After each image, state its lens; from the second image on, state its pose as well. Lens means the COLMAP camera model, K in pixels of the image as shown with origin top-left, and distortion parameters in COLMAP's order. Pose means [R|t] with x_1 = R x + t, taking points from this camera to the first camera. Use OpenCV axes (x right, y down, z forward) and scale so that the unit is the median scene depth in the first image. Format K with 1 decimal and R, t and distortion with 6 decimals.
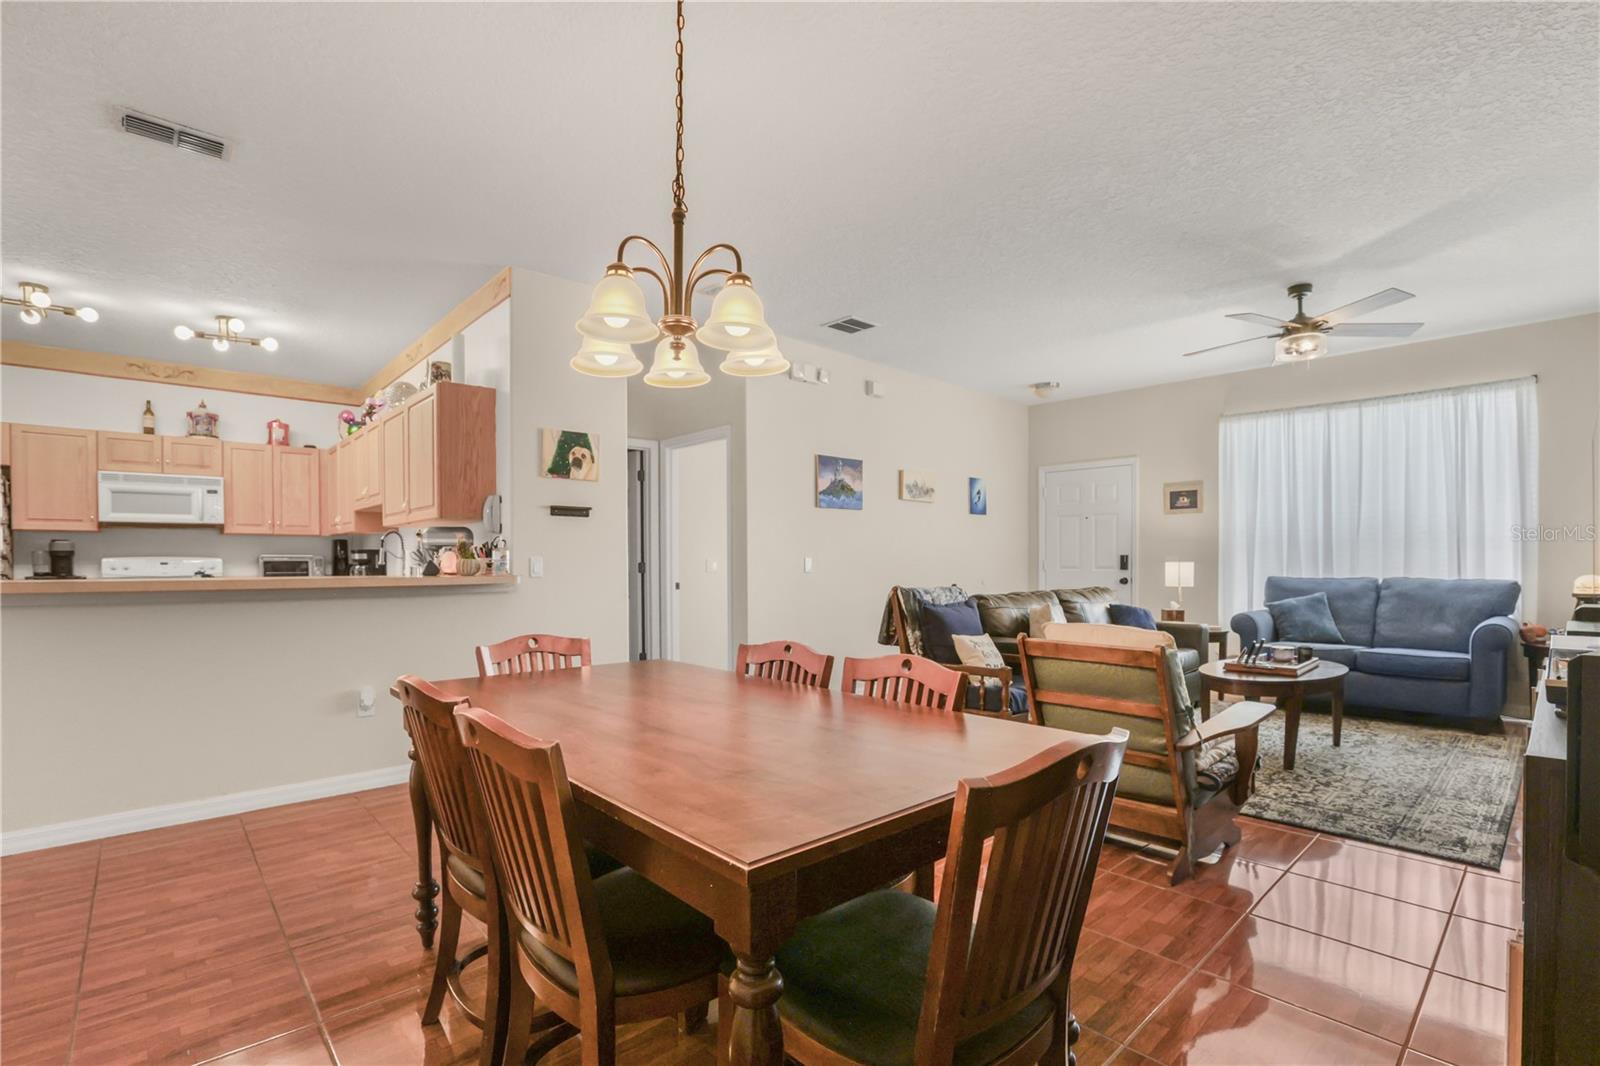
lens RADIAL K [[734.4, 0, 806.5], [0, 734.4, 584.1], [0, 0, 1]] dist [-0.053927, 0.016439]
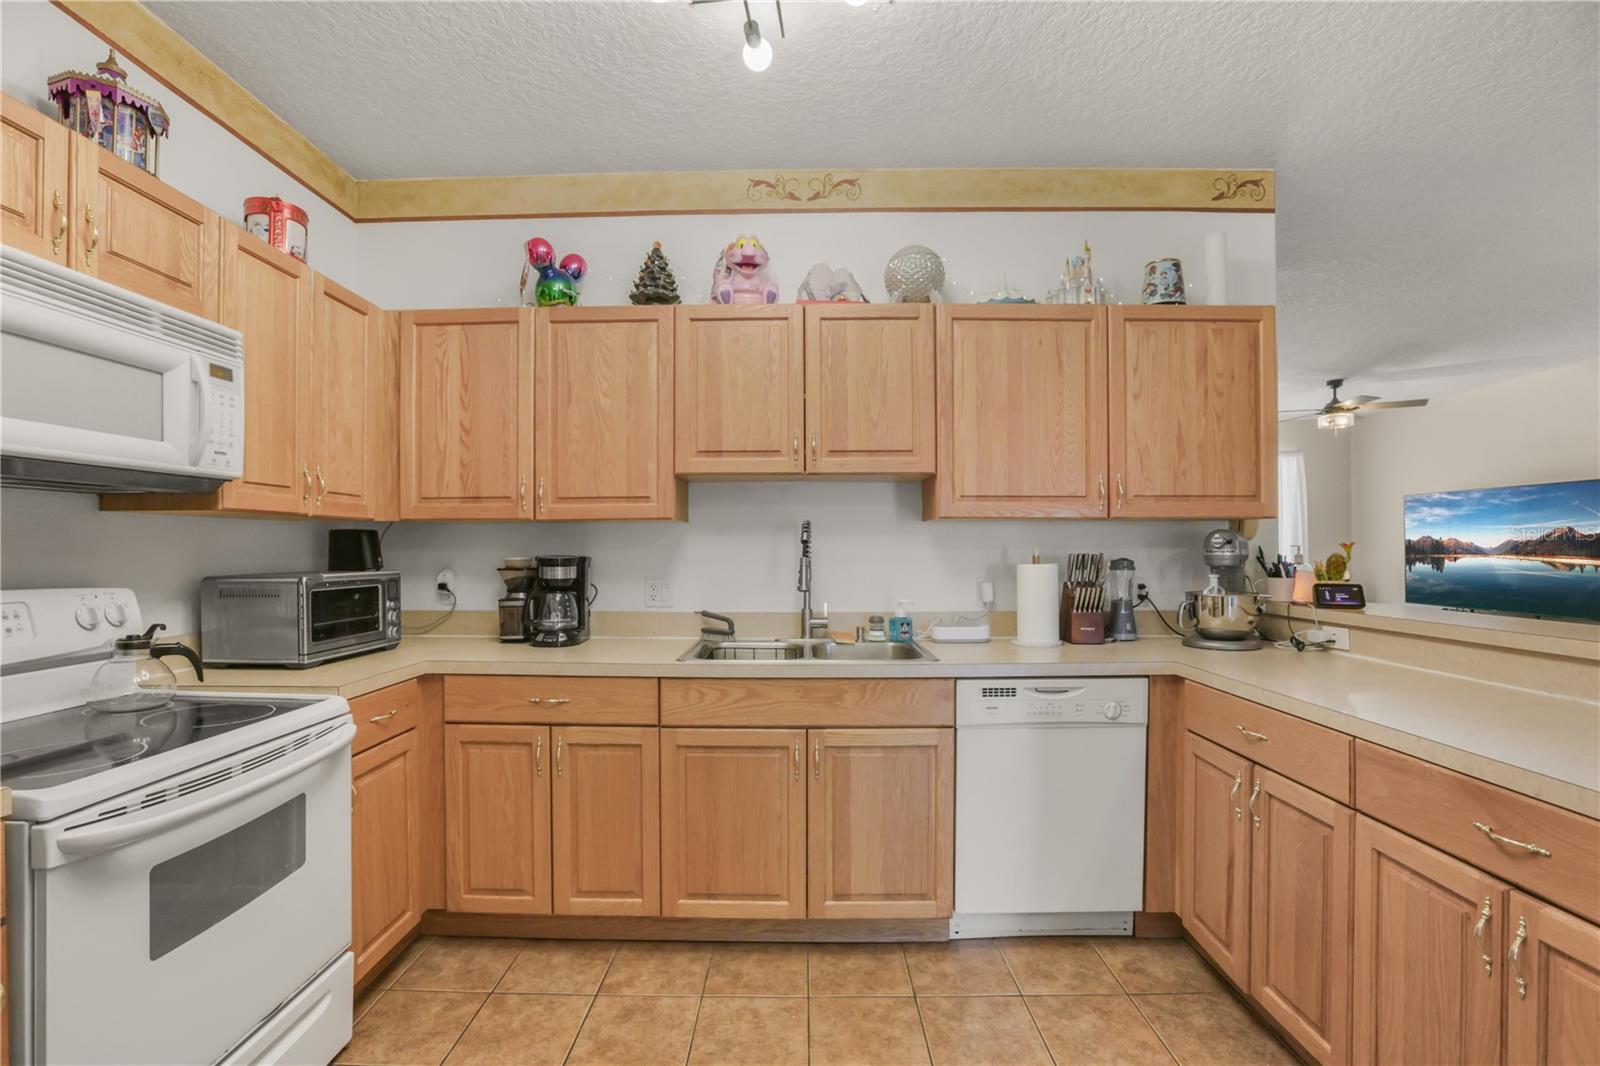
lens RADIAL K [[734.4, 0, 801.3], [0, 734.4, 547.0], [0, 0, 1]] dist [-0.053927, 0.016439]
pose [[0.675552, 0.001225, 0.737311, -0.962102], [0.022478, 0.999500, -0.022256, -0.046038], [-0.736969, 0.031608, 0.675187, 0.662539]]
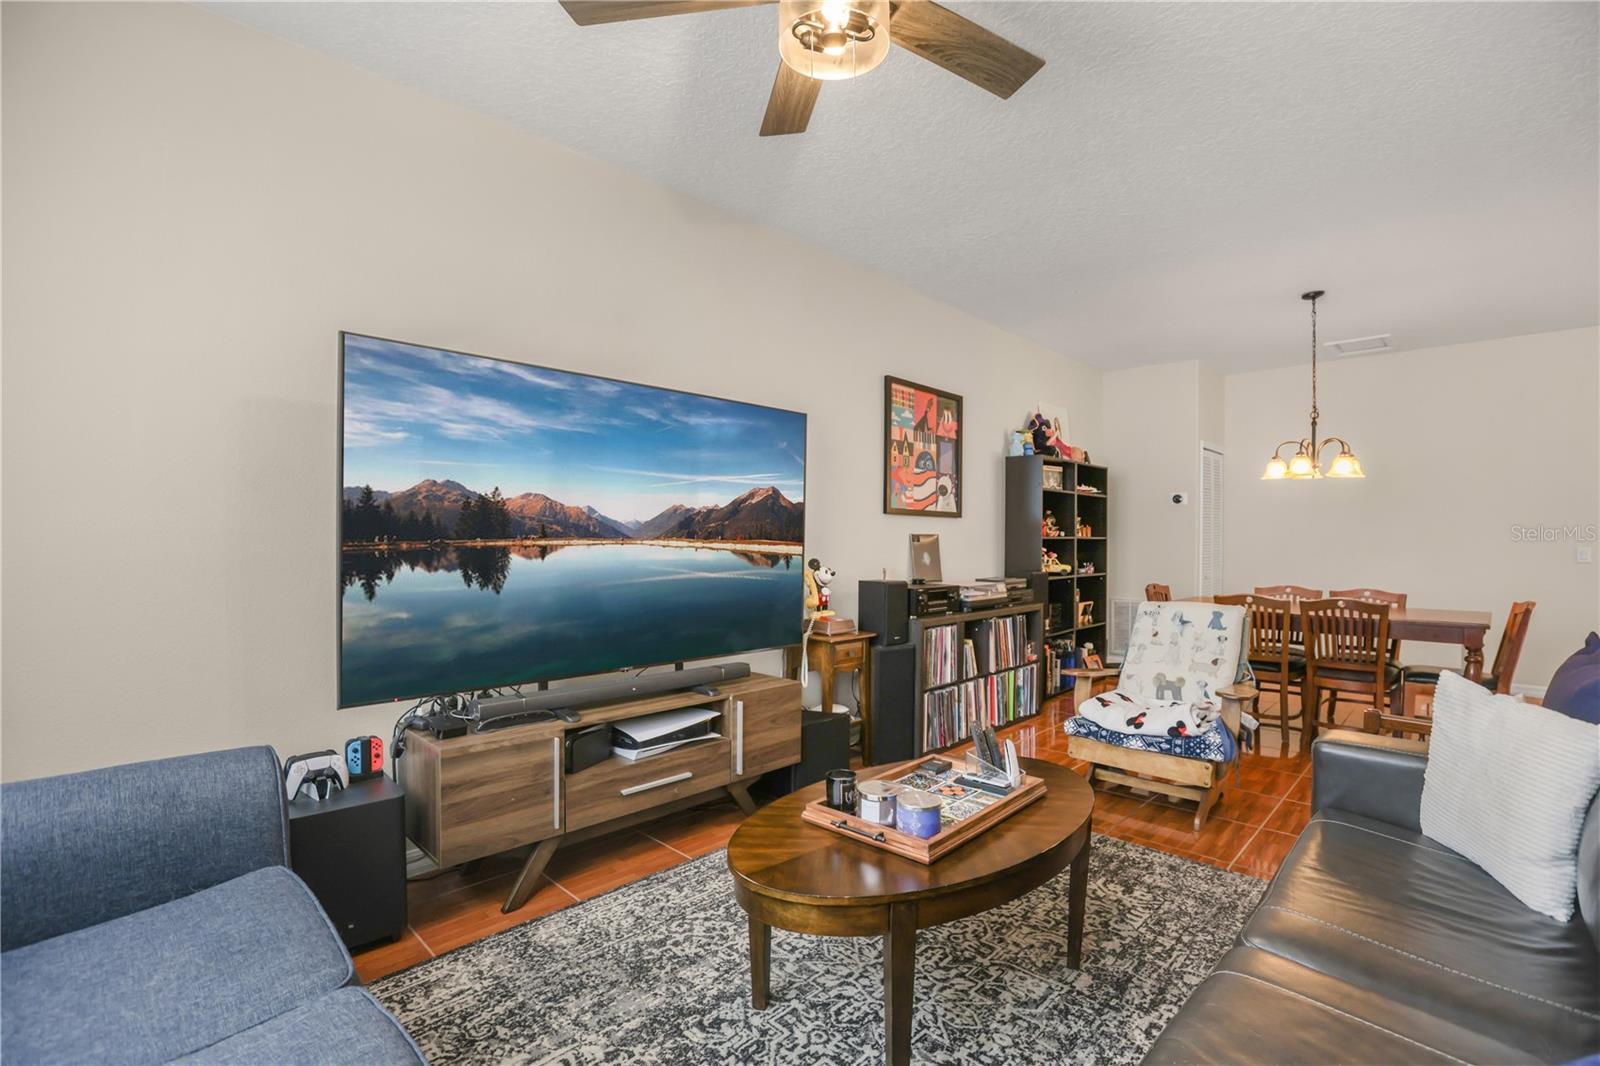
lens RADIAL K [[734.4, 0, 821.4], [0, 734.4, 543.7], [0, 0, 1]] dist [-0.053927, 0.016439]
pose [[-0.997216, -0.000773, -0.074561, 0.591415], [-0.003534, 0.999313, 0.036901, -0.049419], [0.074481, 0.037062, -0.996533, 1.134552]]
